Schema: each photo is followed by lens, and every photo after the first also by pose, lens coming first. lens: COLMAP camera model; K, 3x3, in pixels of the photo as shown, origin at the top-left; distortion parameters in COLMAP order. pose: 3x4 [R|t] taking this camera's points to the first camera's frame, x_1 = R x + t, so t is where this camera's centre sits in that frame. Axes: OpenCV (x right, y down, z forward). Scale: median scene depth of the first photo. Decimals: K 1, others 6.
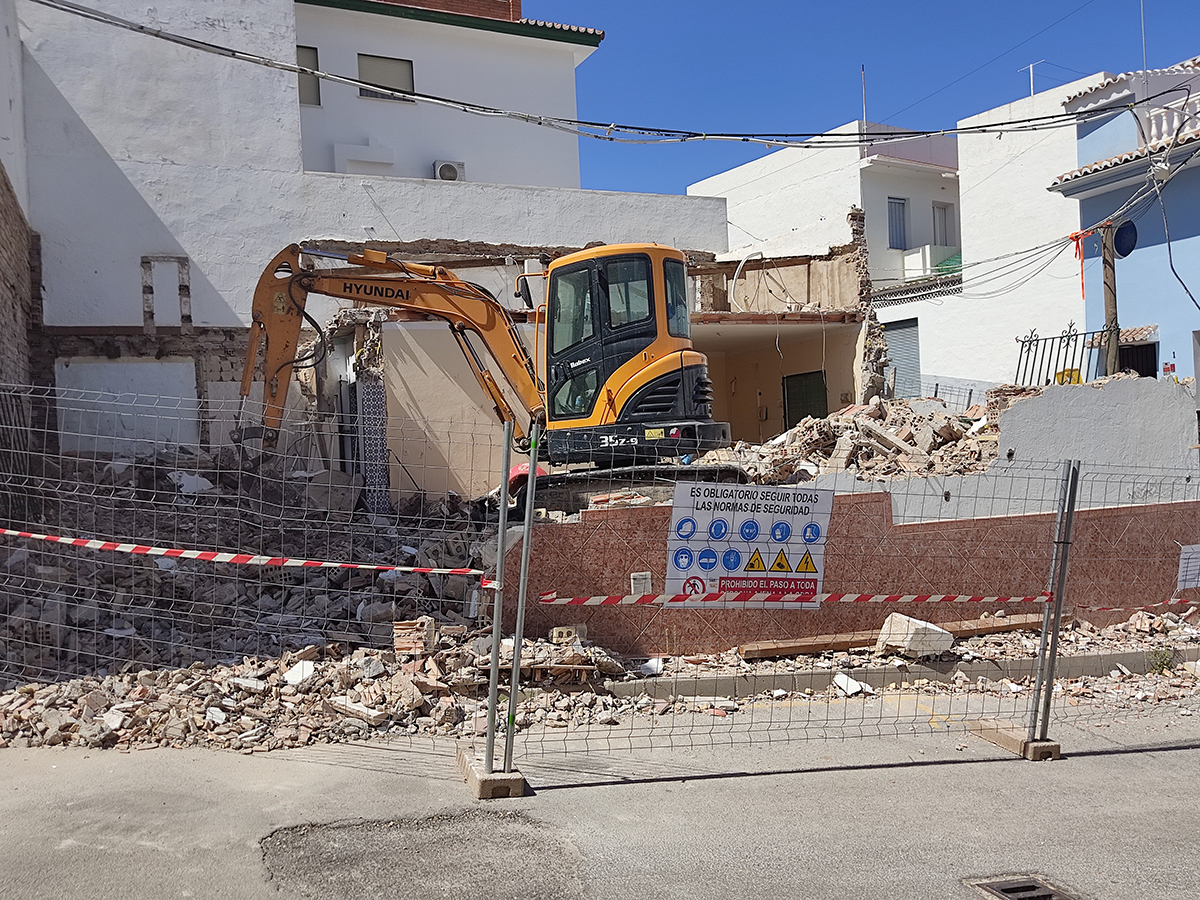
lens RADIAL K [[1054.9, 0, 603.6], [0, 1054.9, 454.9], [0, 0, 1]] dist [0.128792, -0.235451]
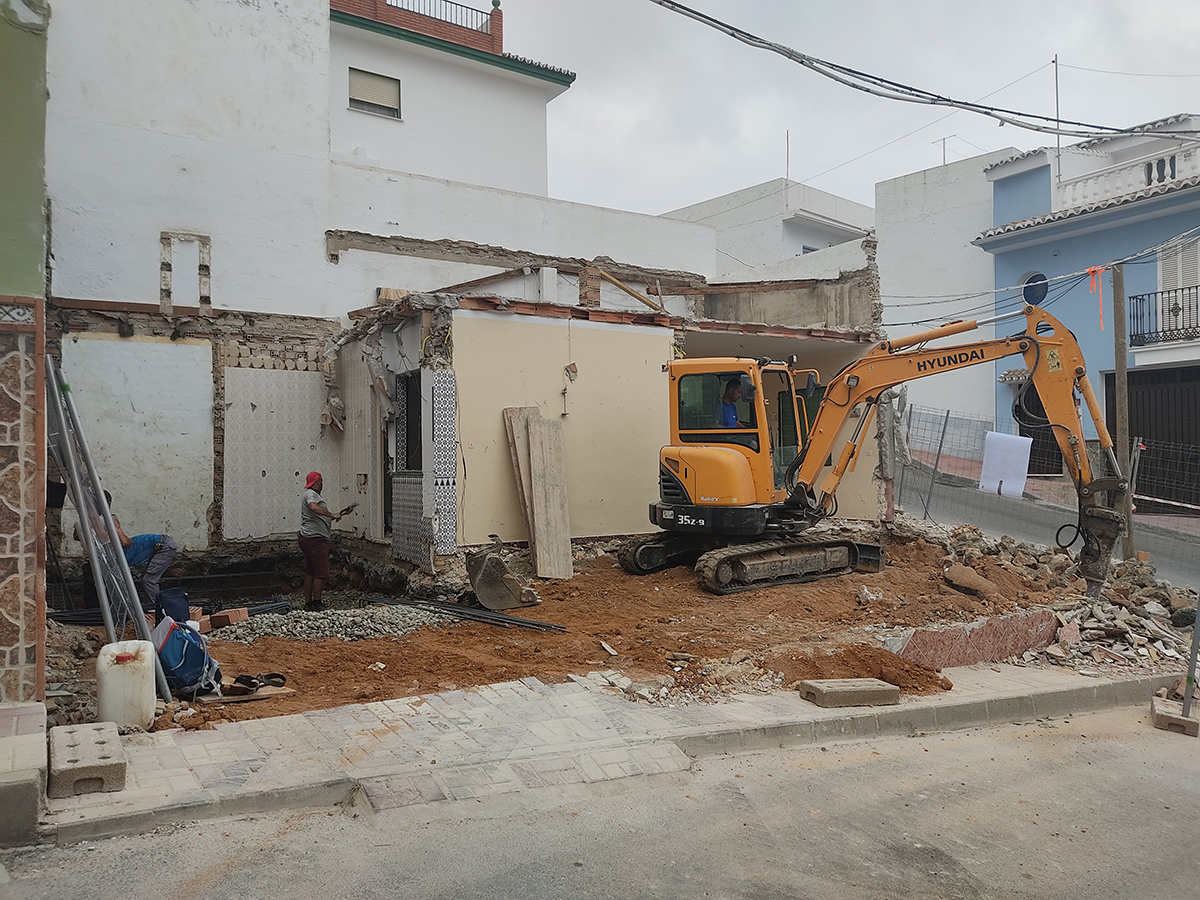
lens RADIAL K [[894.3, 0, 604.4], [0, 894.3, 451.4], [0, 0, 1]] dist [0.091506, -0.125795]
pose [[0.987643, 0.037609, 0.152143, -0.163263], [-0.034709, 0.999162, -0.021675, 0.013981], [-0.152831, 0.016126, 0.988121, 0.153461]]
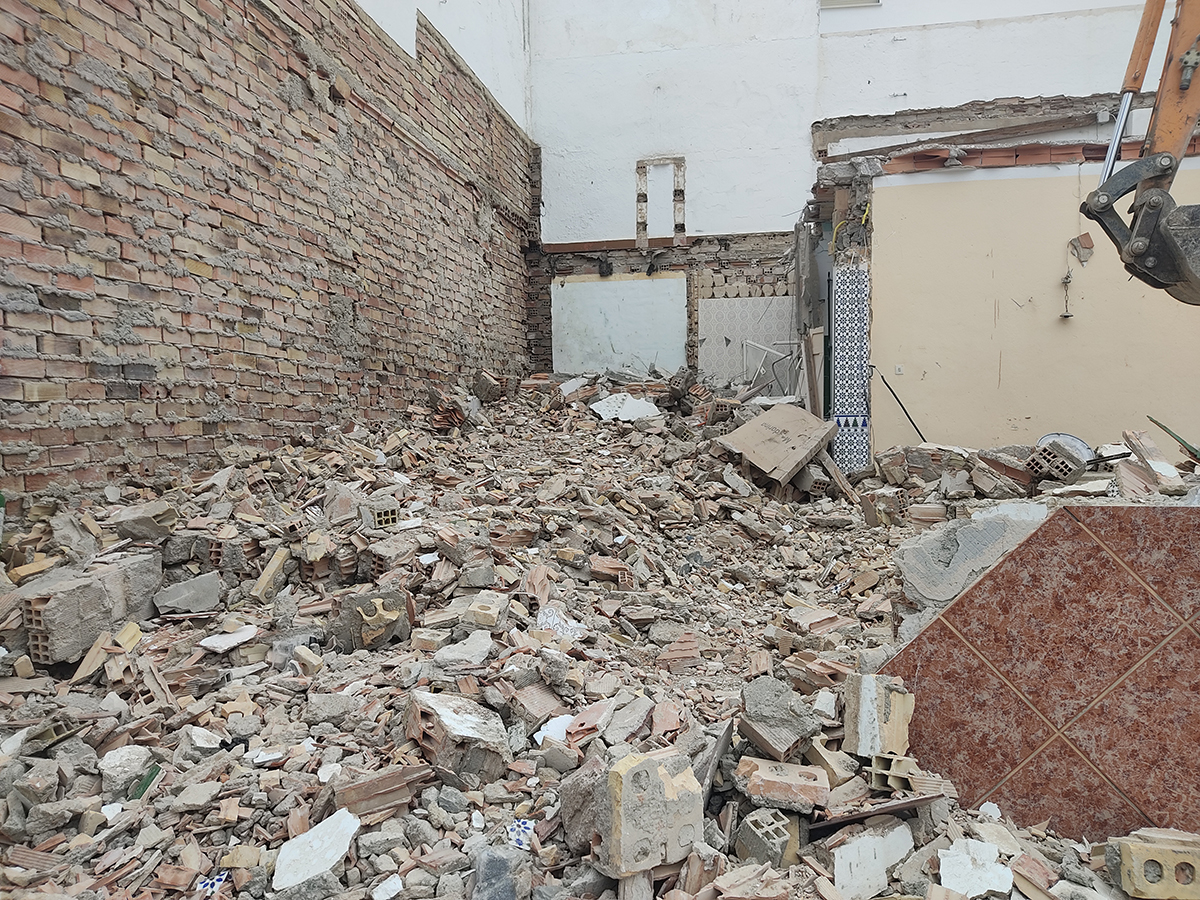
lens RADIAL K [[890.5, 0, 604.0], [0, 890.5, 462.6], [0, 0, 1]] dist [0.097300, -0.155938]
pose [[0.827757, 0.061639, -0.557691, -0.015596], [-0.029058, 0.997323, 0.067101, 0.019889], [0.560334, -0.039338, 0.827332, 0.358607]]
